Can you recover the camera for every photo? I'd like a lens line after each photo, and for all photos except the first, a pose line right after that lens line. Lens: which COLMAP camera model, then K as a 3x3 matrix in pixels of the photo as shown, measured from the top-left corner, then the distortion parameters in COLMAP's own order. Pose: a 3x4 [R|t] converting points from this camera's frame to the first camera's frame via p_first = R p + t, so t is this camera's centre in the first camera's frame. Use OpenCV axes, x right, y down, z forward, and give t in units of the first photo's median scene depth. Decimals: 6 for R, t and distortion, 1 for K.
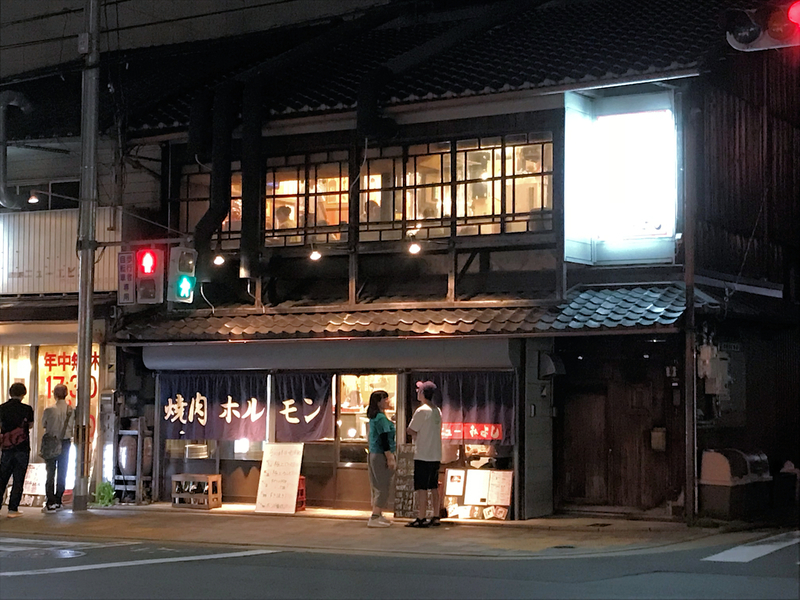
lens RADIAL K [[1435.0, 0, 400.0], [0, 1435.0, 300.0], [0, 0, 1]] dist [0.019853, 0.046944]
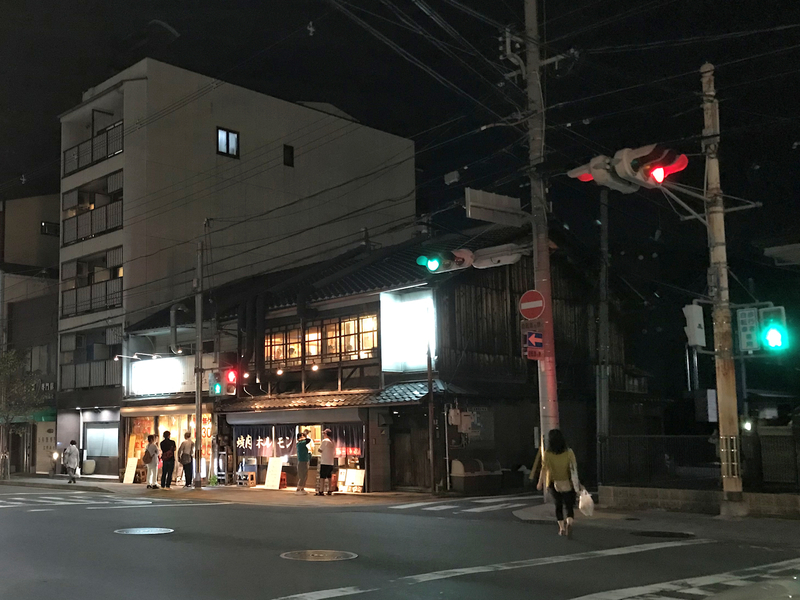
lens RADIAL K [[966.5, 0, 400.0], [0, 966.5, 300.0], [0, 0, 1]] dist [-0.014420, -0.004385]
pose [[0.939973, -0.059985, -0.335937, 0.611847], [0.036465, 0.996449, -0.075898, -0.021868], [0.339296, 0.059092, 0.938822, -0.346955]]
